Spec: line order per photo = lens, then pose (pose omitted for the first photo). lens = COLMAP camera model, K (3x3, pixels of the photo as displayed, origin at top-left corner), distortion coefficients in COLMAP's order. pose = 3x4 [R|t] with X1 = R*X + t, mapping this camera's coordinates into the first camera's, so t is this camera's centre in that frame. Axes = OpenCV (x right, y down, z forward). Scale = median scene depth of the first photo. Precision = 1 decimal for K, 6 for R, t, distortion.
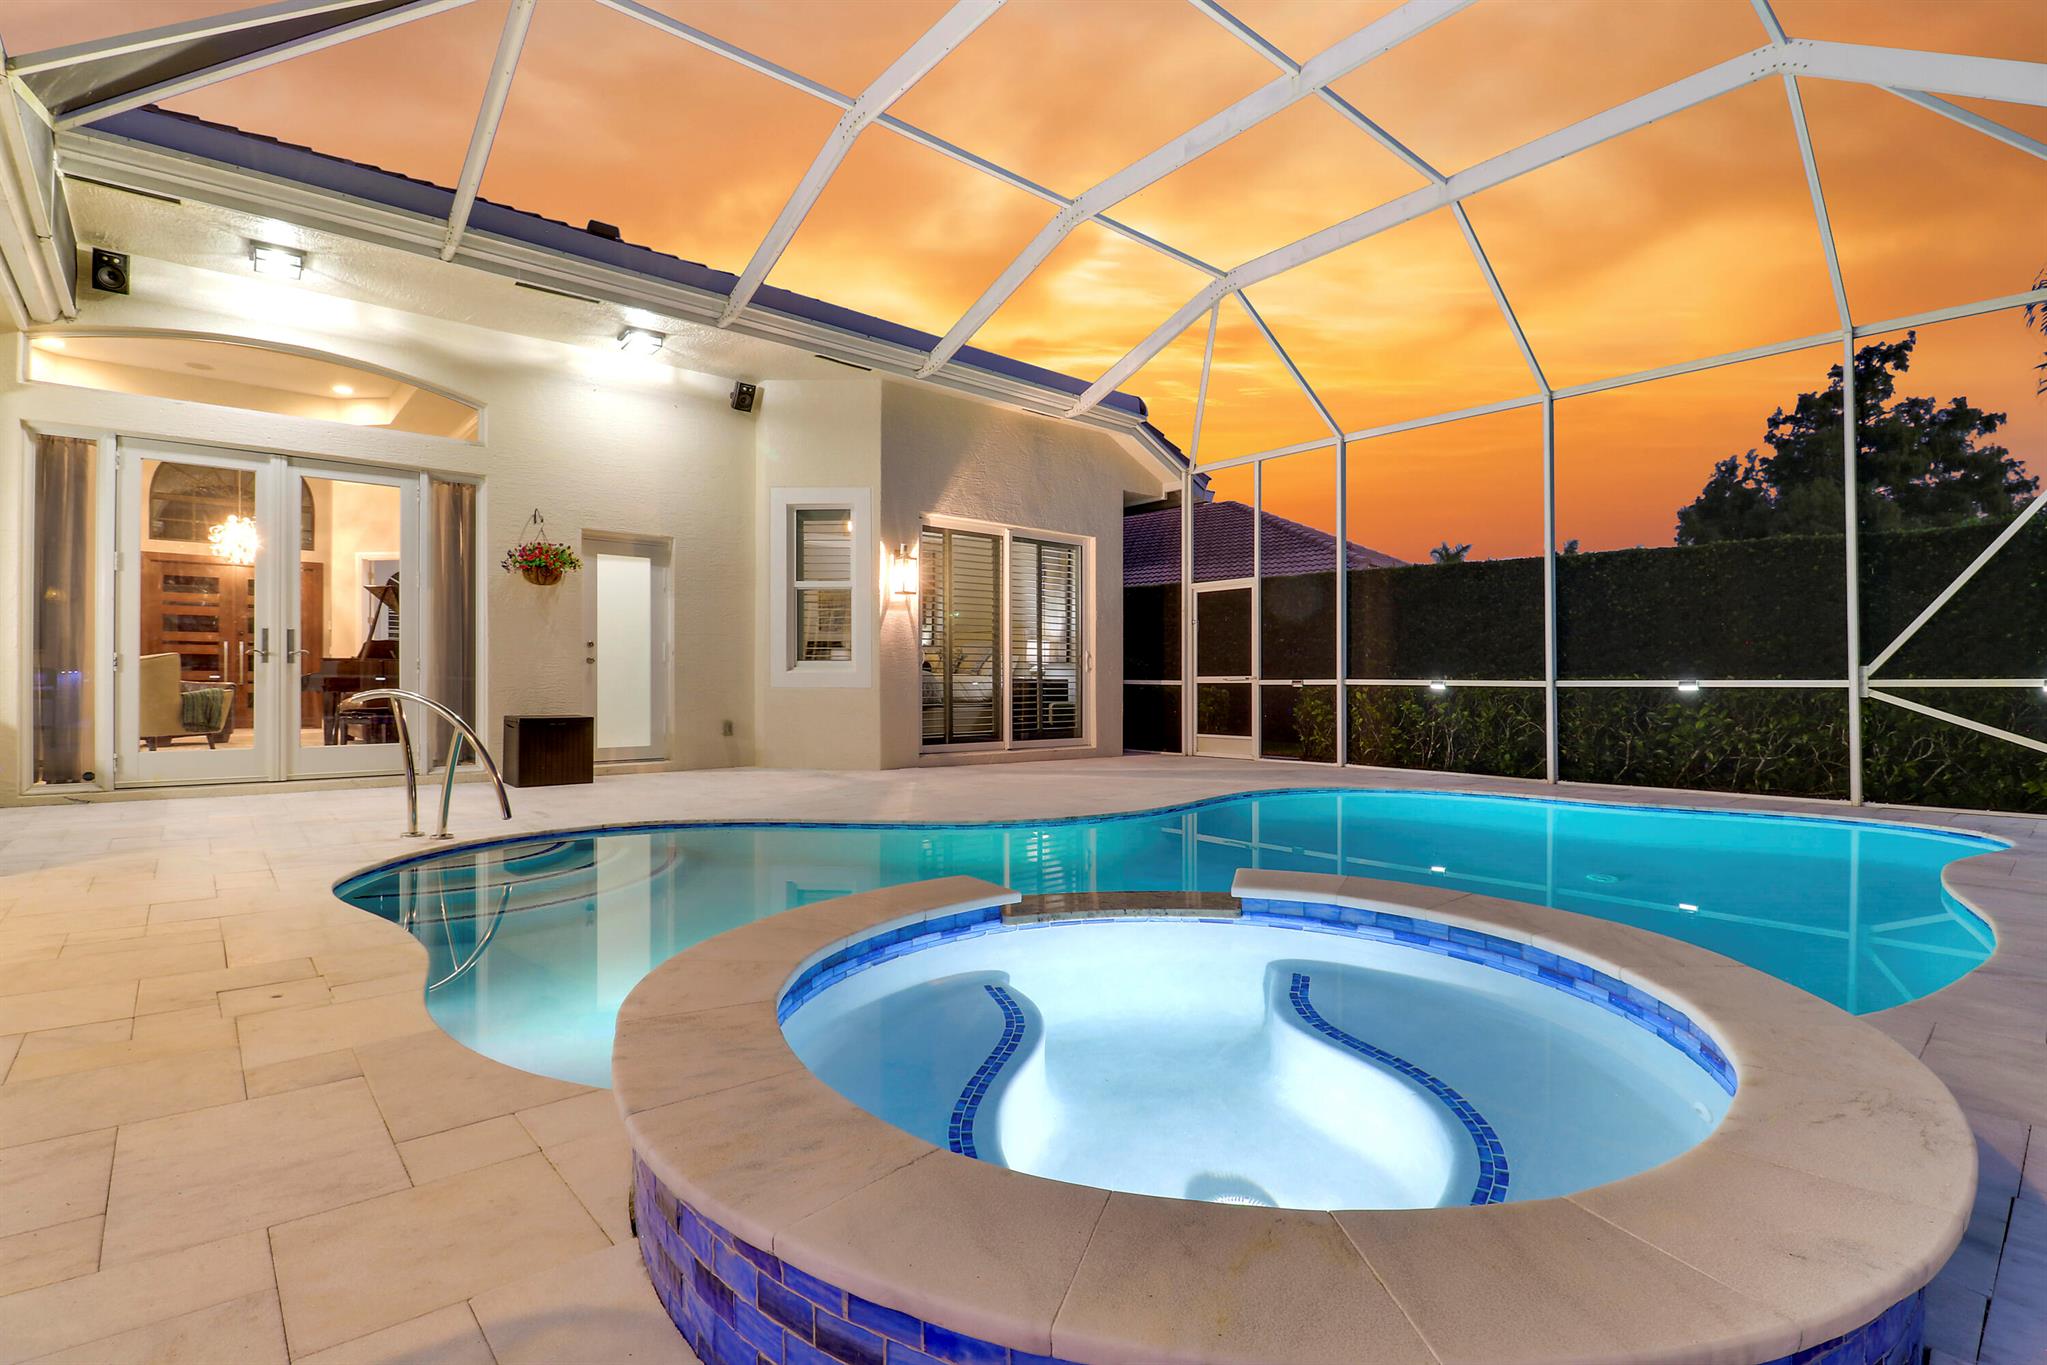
lens RADIAL K [[952.8, 0, 1023.5], [0, 952.8, 682.5], [0, 0, 1]] dist [-0.012459, -0.001076]
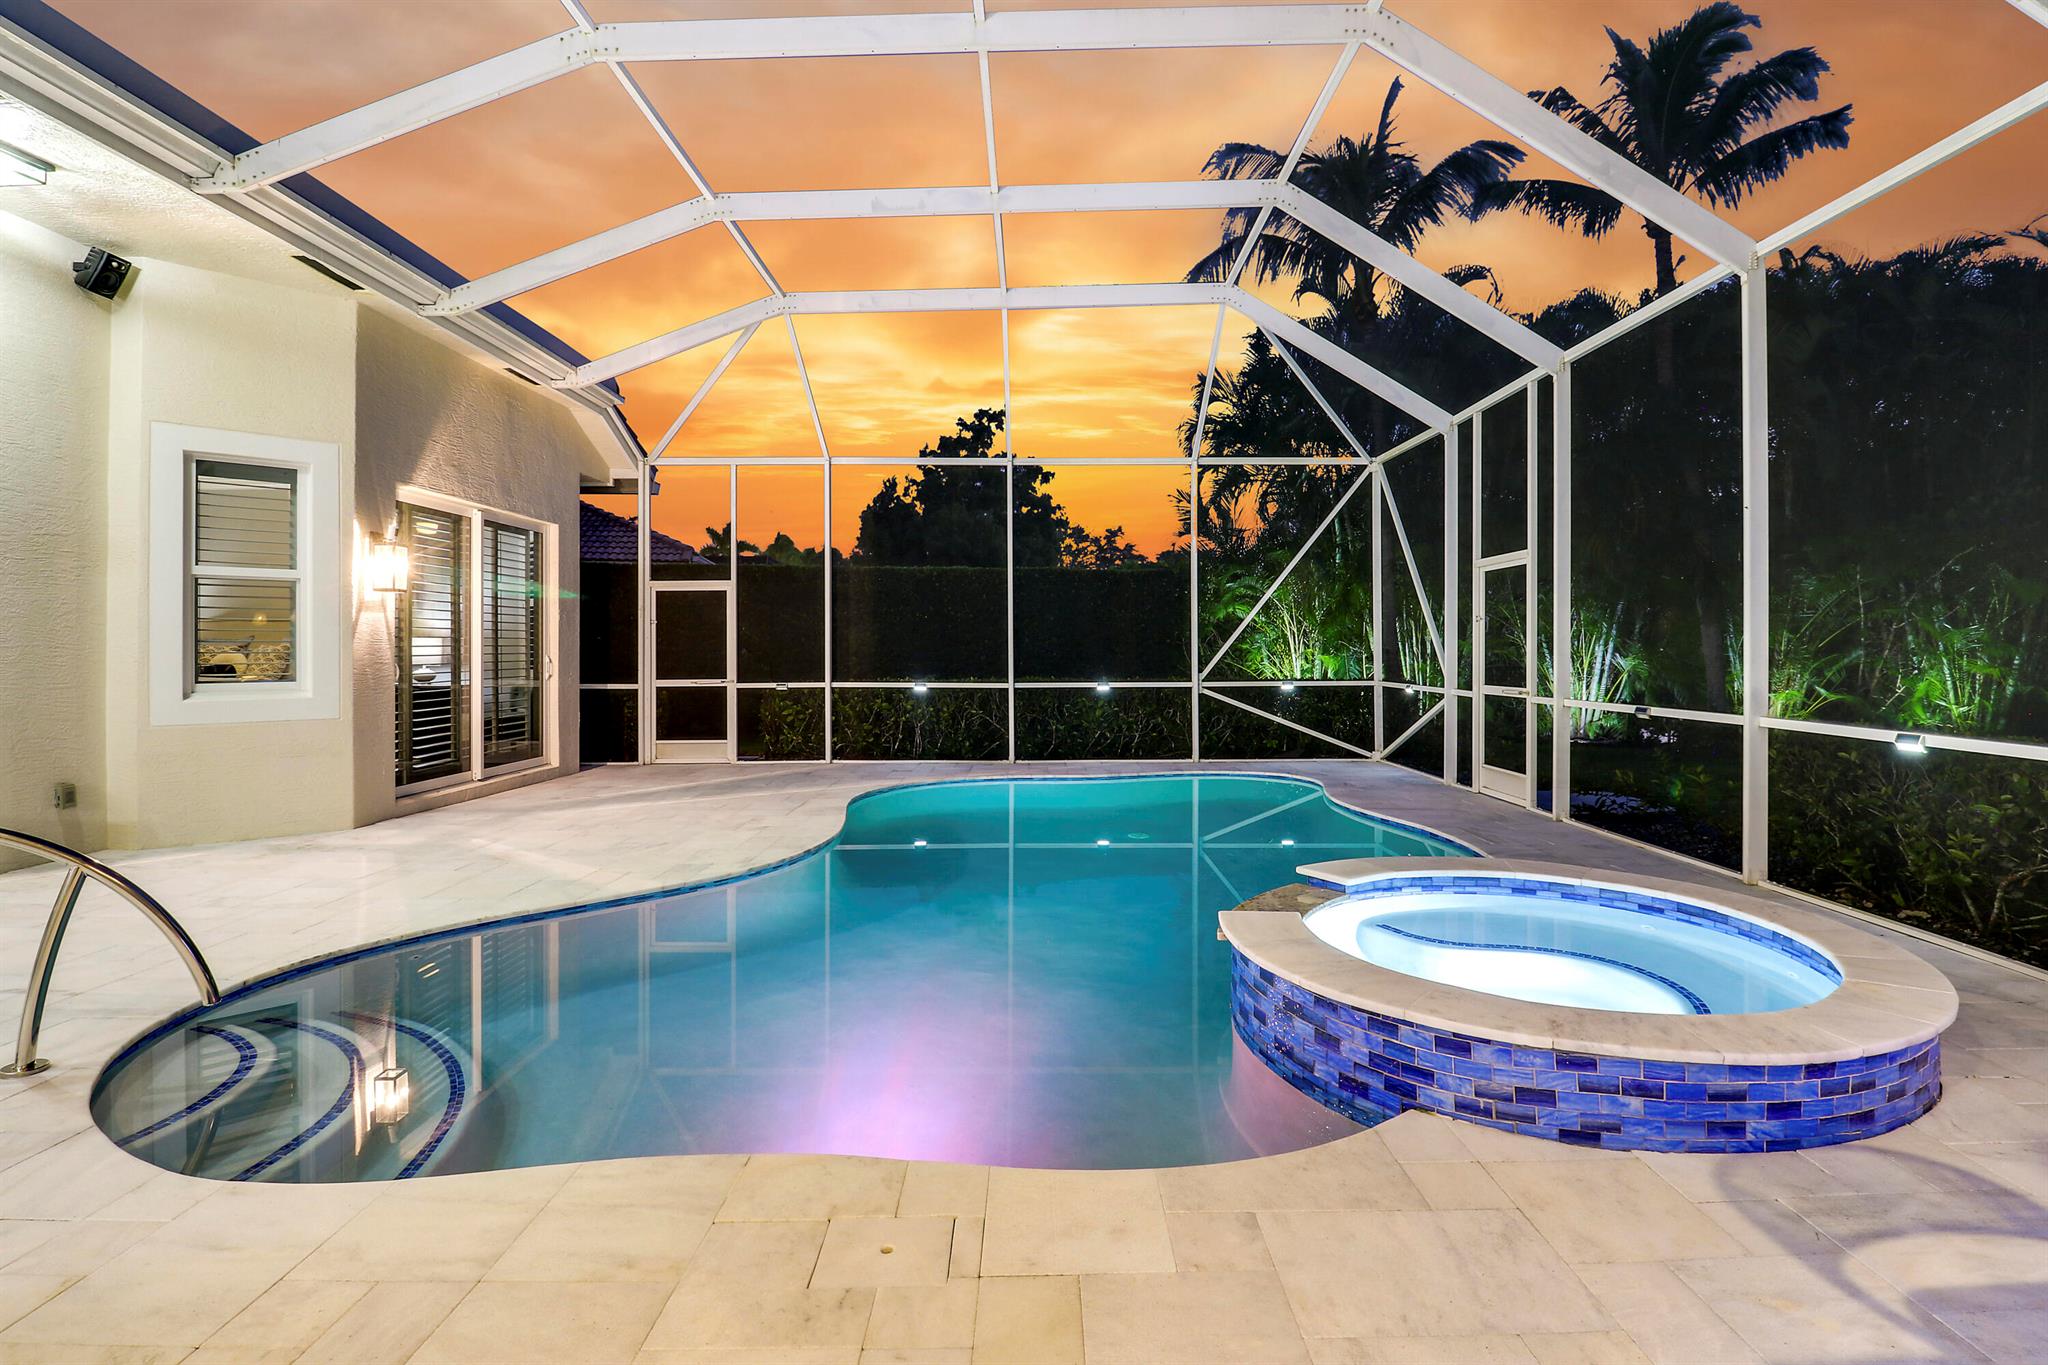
lens RADIAL K [[947.8, 0, 1060.1], [0, 947.8, 650.5], [0, 0, 1]] dist [0.004657, -0.014711]
pose [[0.655559, -0.004228, 0.755132, -0.313338], [0.006221, 0.999981, 0.000198, -0.038955], [-0.755119, 0.004568, 0.655572, 0.093435]]
